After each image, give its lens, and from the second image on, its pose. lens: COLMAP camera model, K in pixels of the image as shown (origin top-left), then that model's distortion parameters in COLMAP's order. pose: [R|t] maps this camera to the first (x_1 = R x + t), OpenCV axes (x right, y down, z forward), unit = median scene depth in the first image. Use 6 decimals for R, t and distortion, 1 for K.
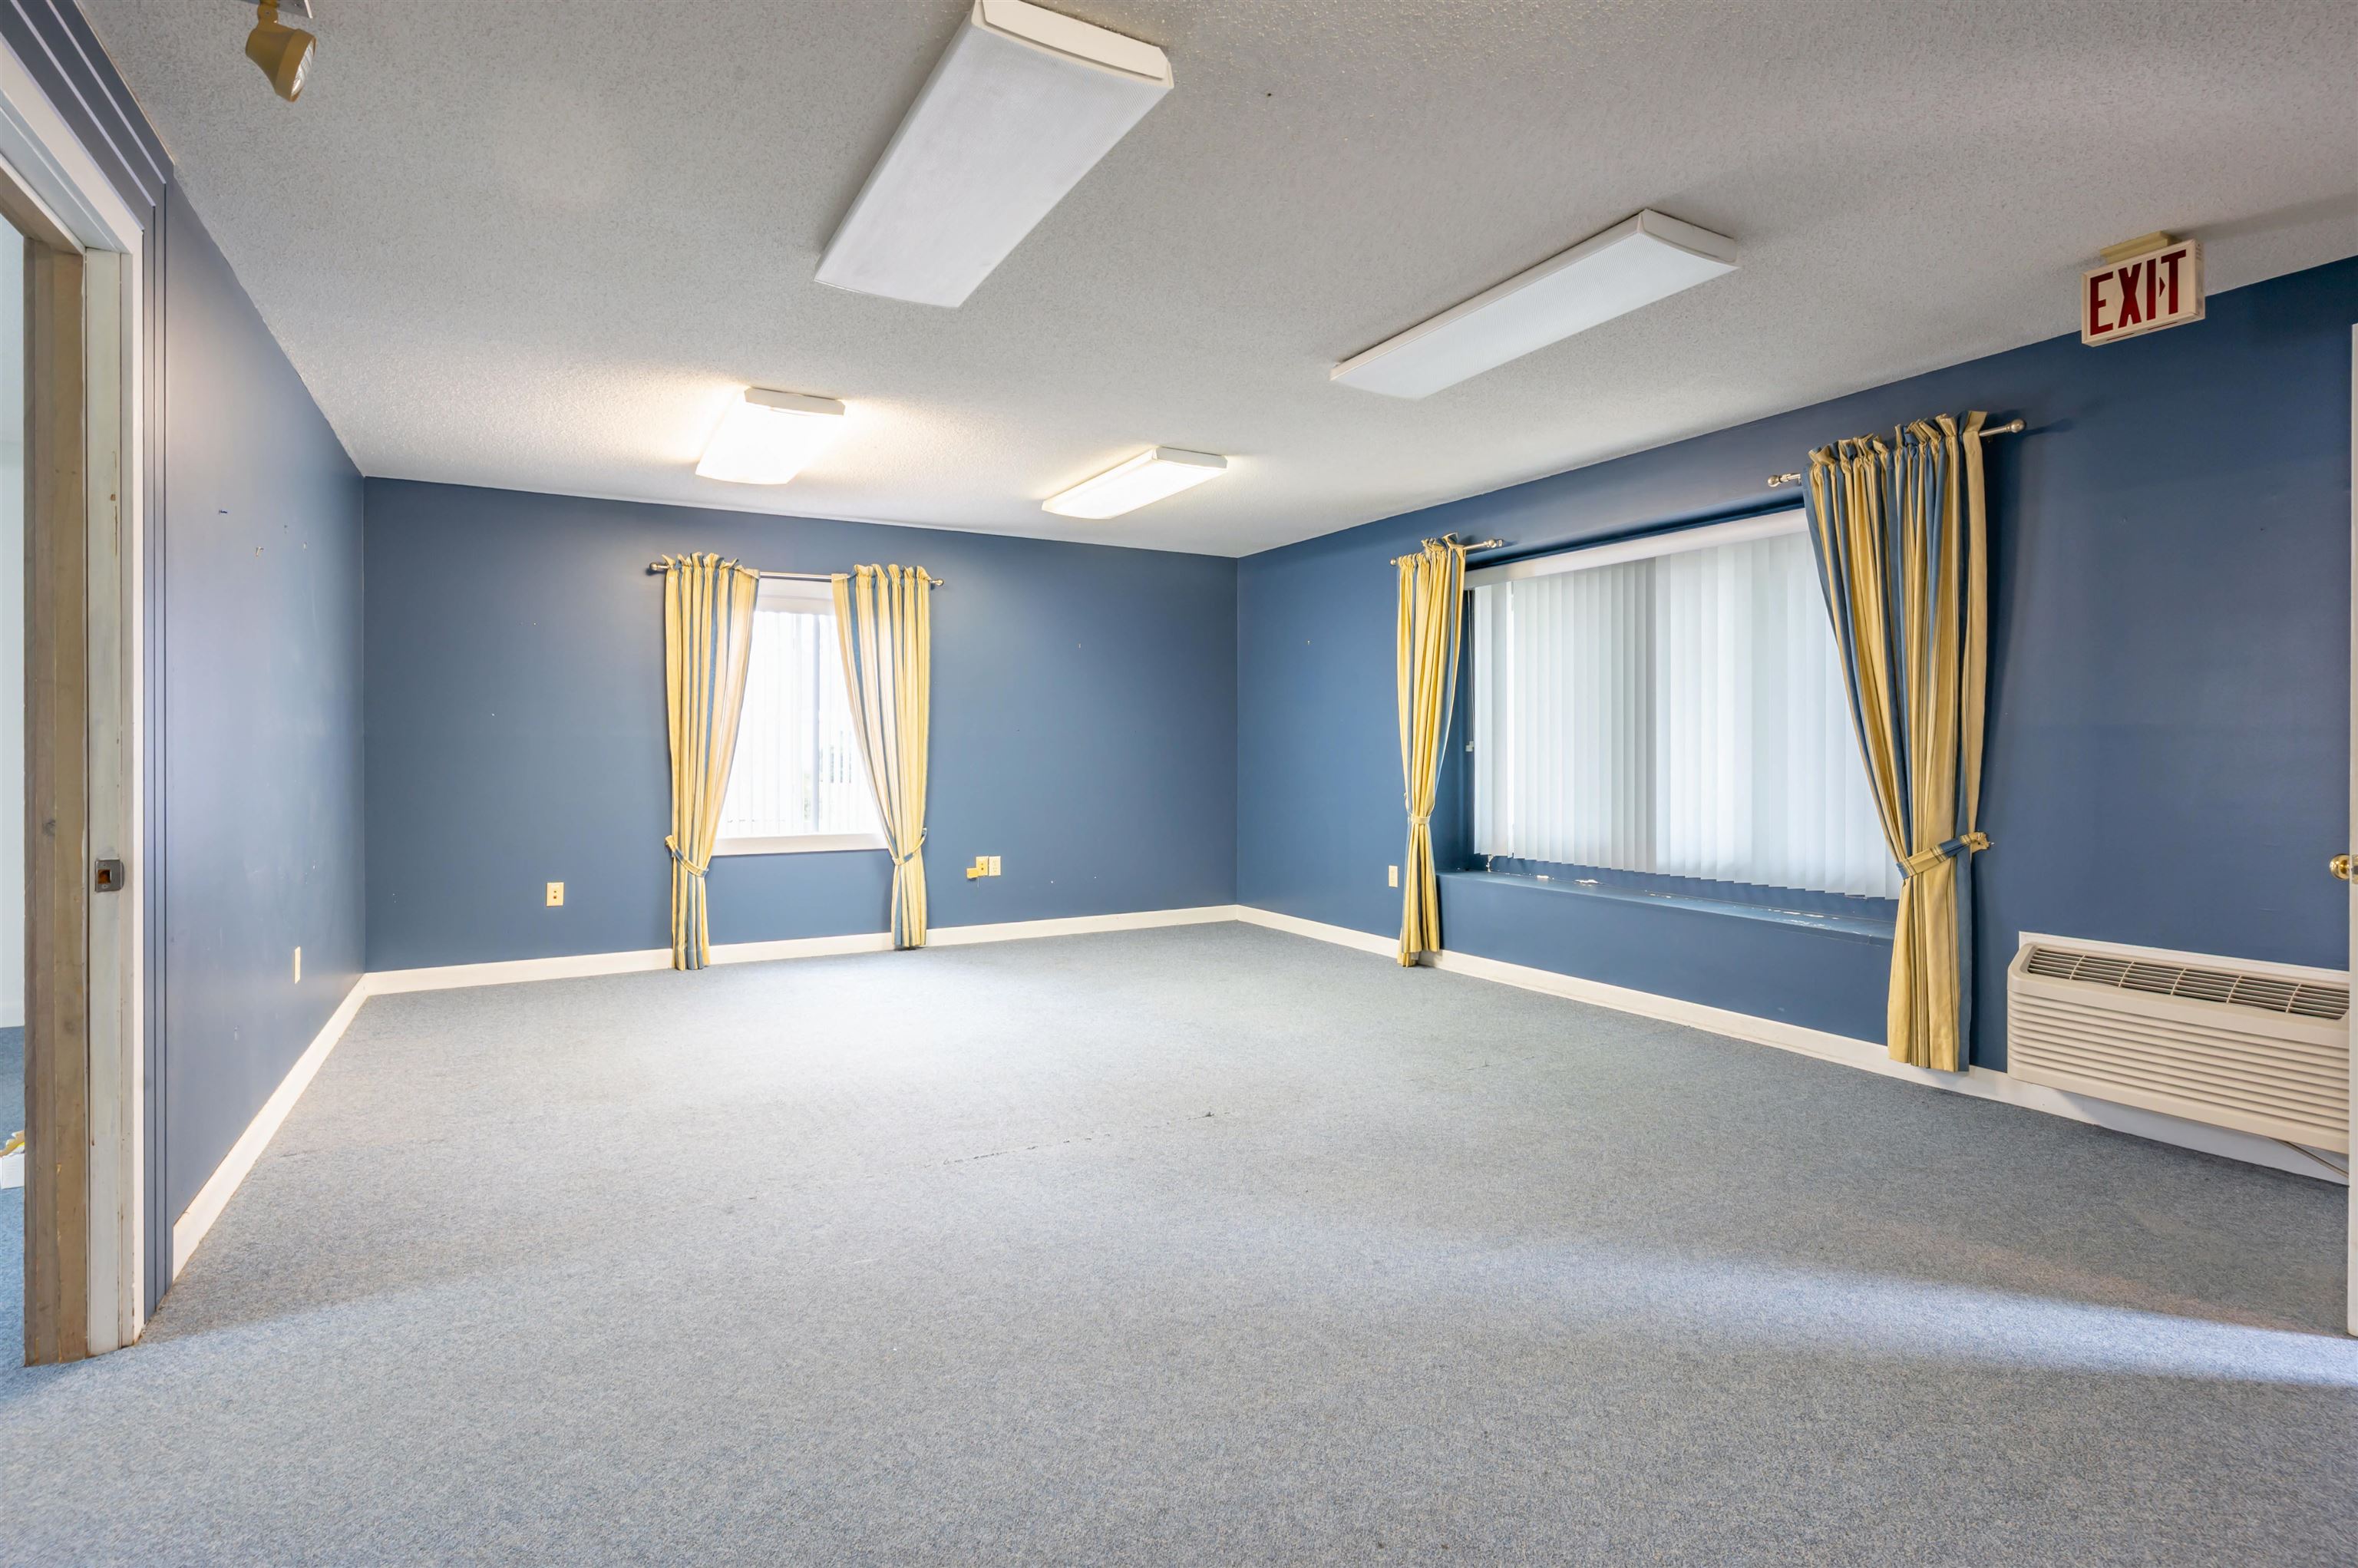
lens RADIAL K [[1185.3, 0, 1179.0], [0, 1185.3, 784.0], [0, 0, 1]] dist [-0.000008, -0.000008]
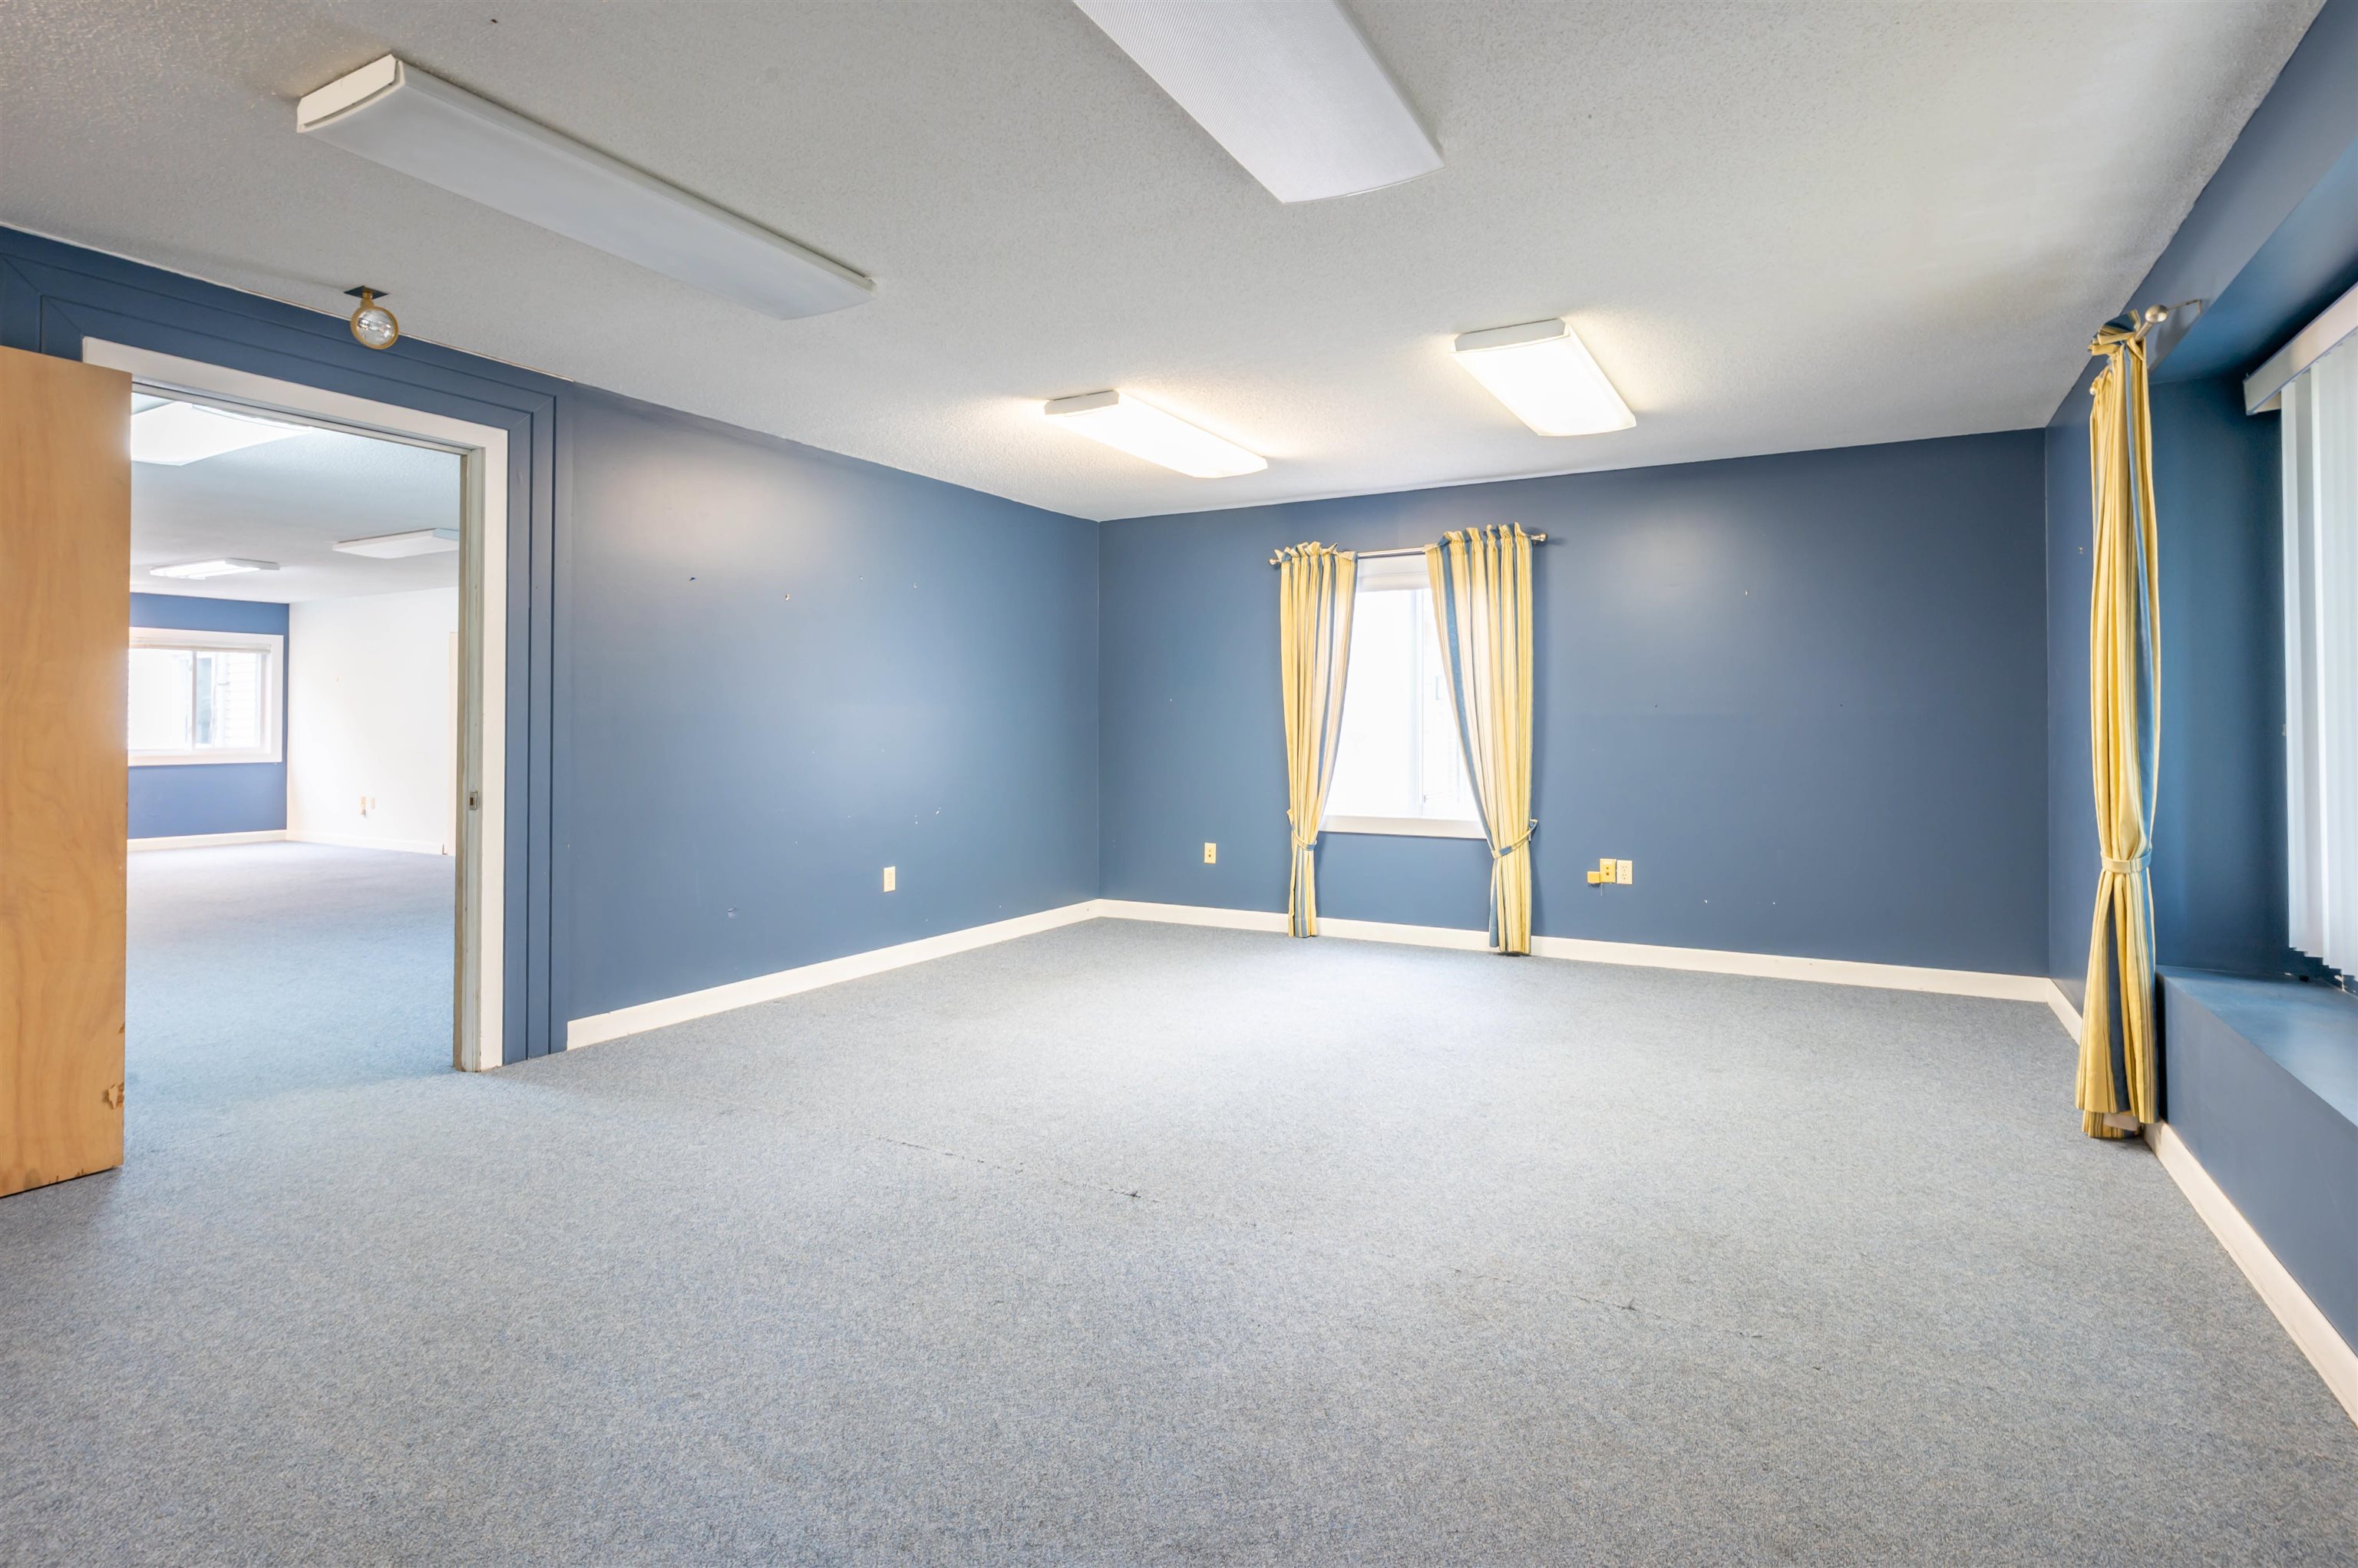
lens RADIAL K [[1156.2, 0, 1185.4], [0, 1156.2, 731.1], [0, 0, 1]] dist [-0.001184, 0.000496]
pose [[0.528233, 0.002544, -0.849095, 0.400322], [-0.025822, 0.999581, -0.013068, -0.010713], [0.848707, 0.028828, 0.528078, 0.355680]]
